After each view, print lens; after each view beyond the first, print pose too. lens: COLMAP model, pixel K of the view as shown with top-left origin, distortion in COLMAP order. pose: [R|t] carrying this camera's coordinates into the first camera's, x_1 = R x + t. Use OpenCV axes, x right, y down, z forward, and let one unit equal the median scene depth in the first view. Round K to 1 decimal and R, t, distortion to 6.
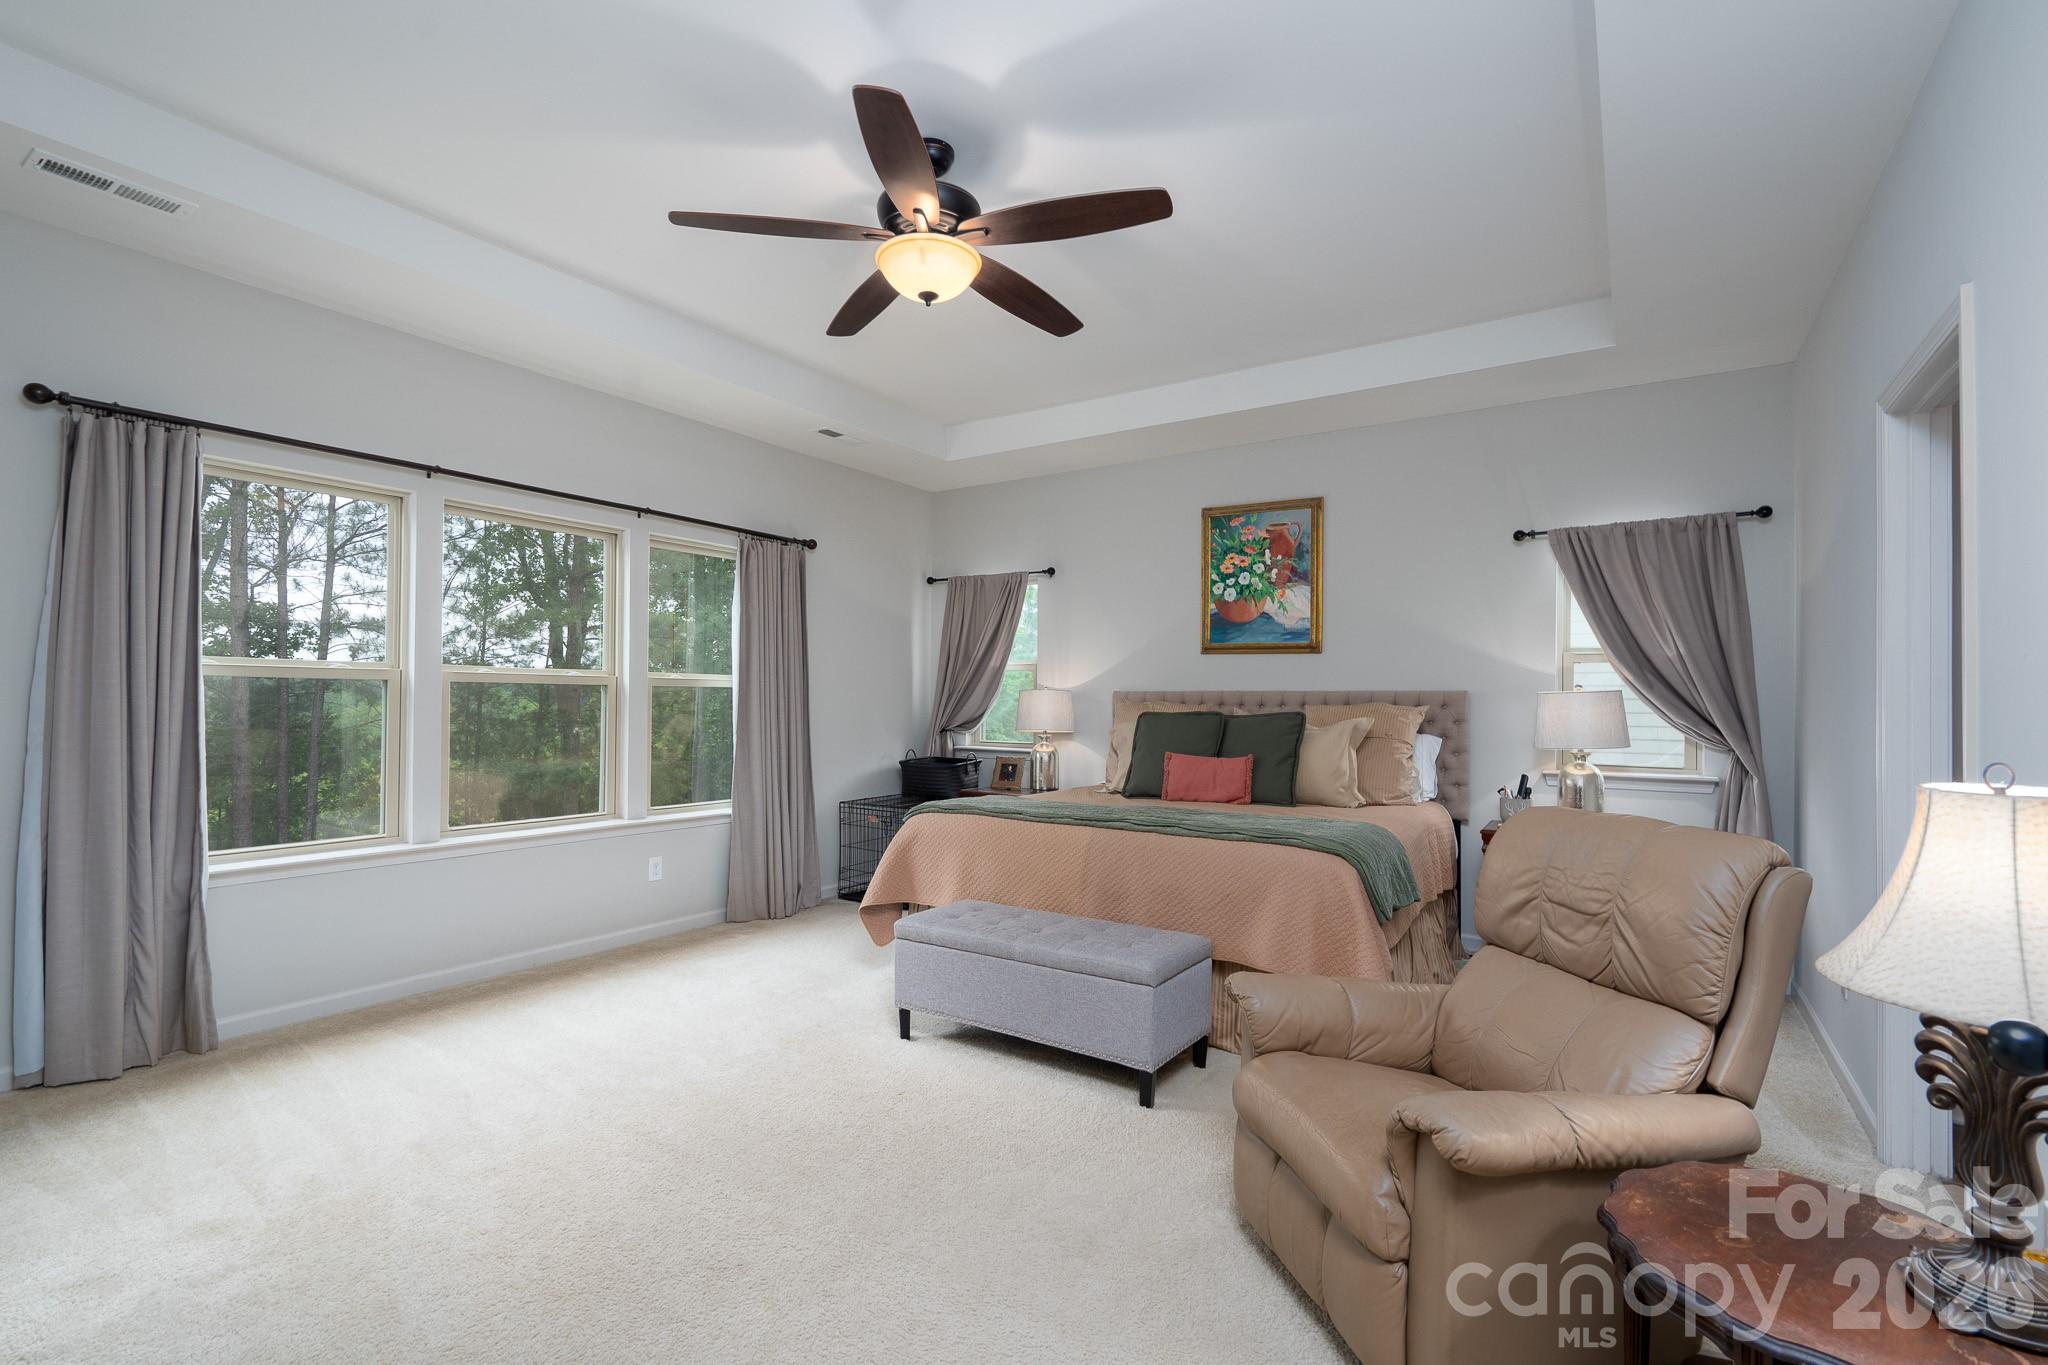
lens RADIAL K [[947.0, 0, 1036.4], [0, 947.0, 694.1], [0, 0, 1]] dist [-0.005713, 0.001689]
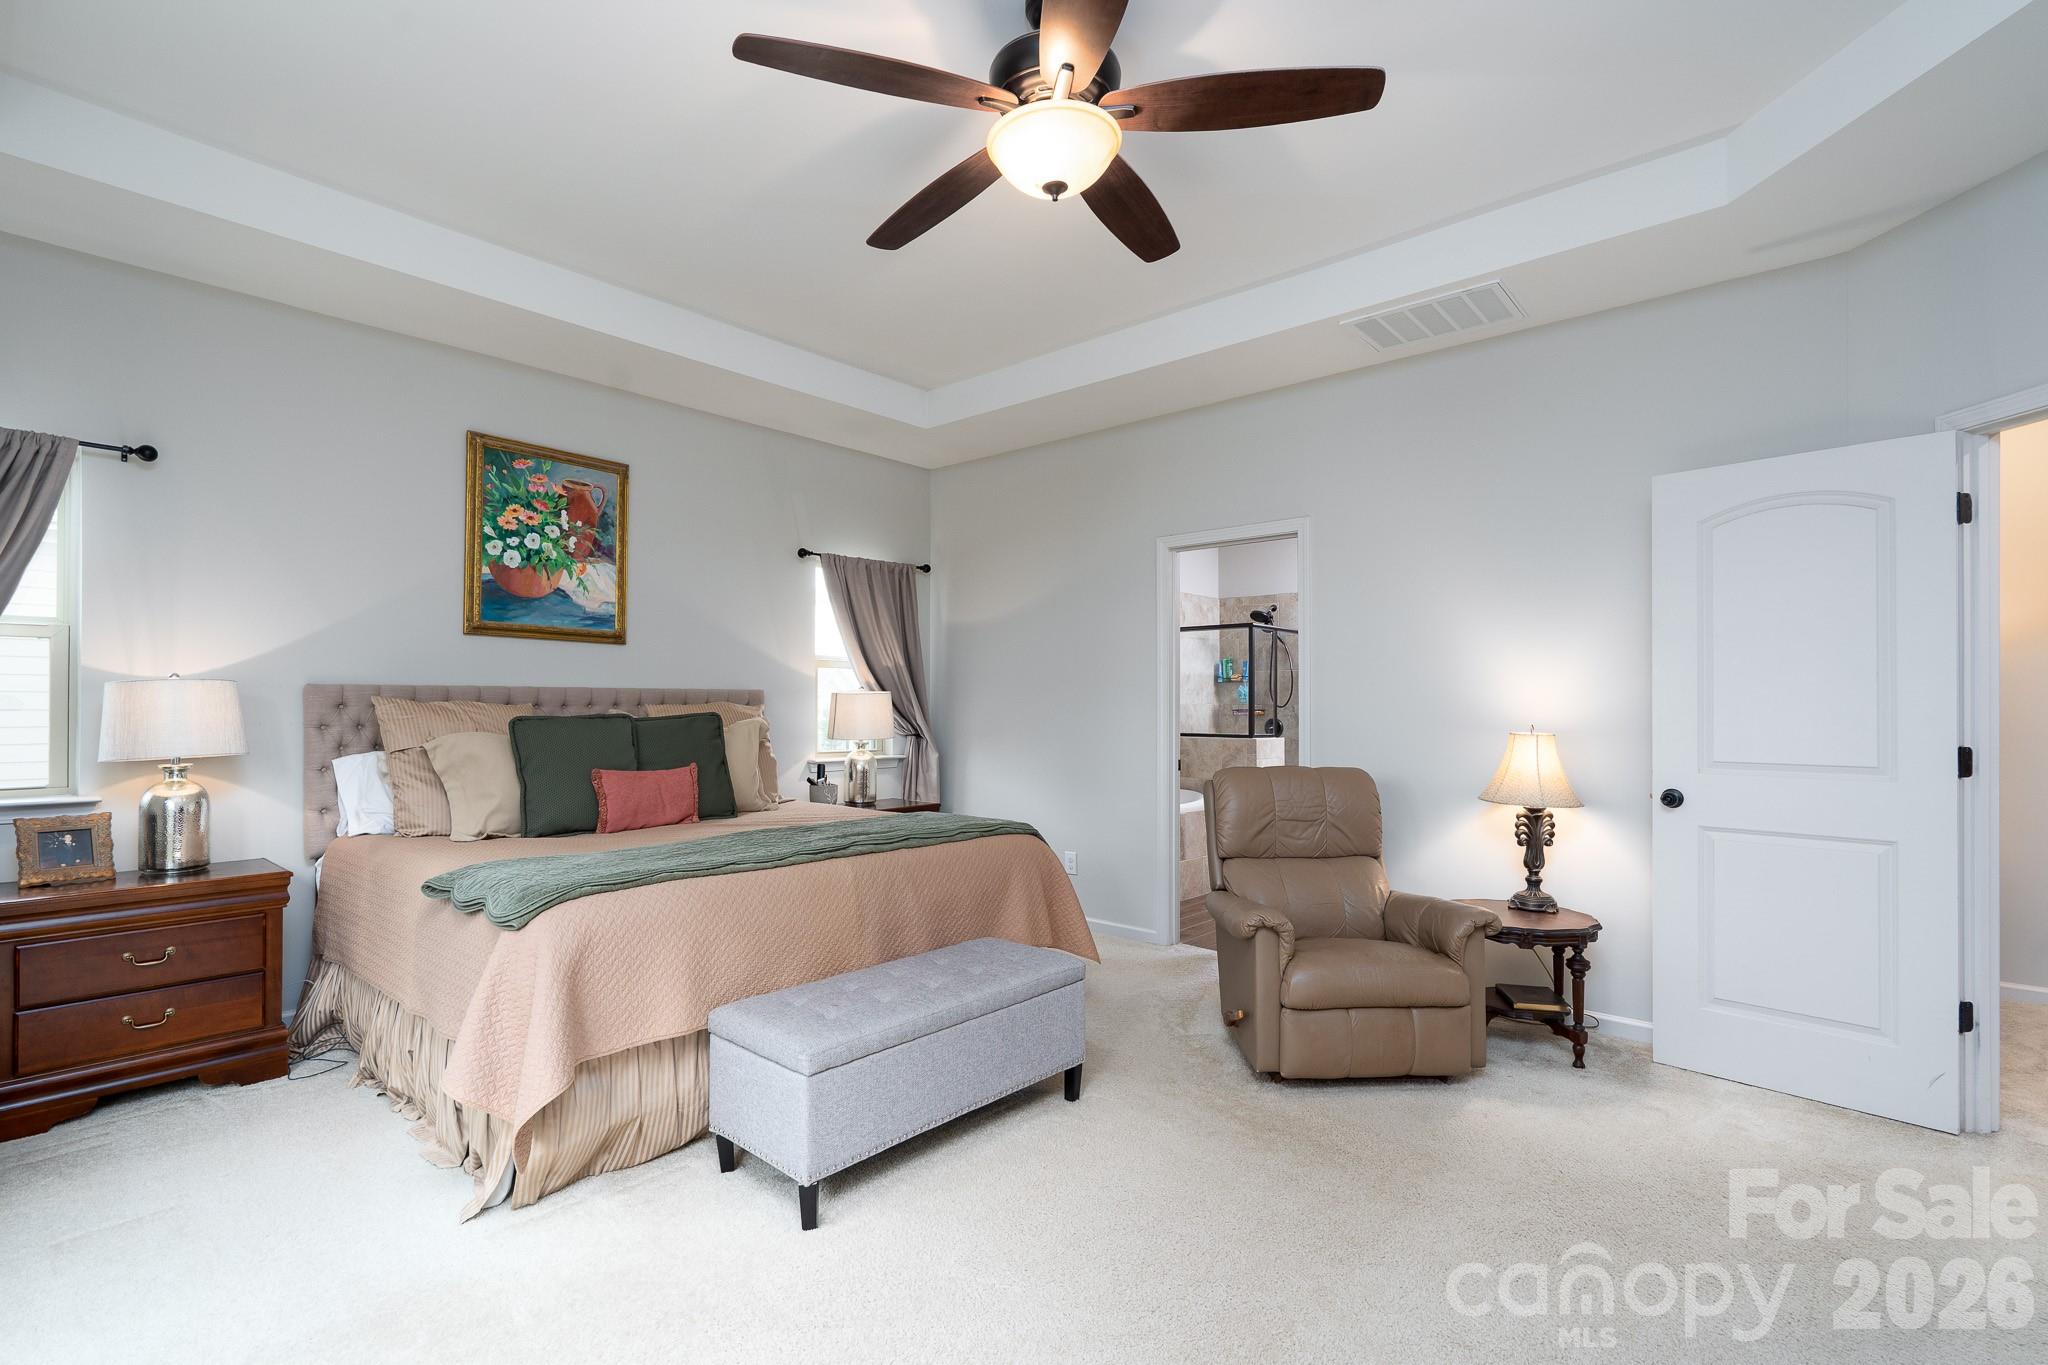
lens RADIAL K [[947.0, 0, 1031.0], [0, 947.0, 694.5], [0, 0, 1]] dist [-0.005713, 0.001689]
pose [[0.140066, 0.003138, 0.990137, -0.490503], [-0.009395, 0.999954, -0.001840, 0.000497], [-0.990098, -0.009045, 0.140089, 0.494990]]
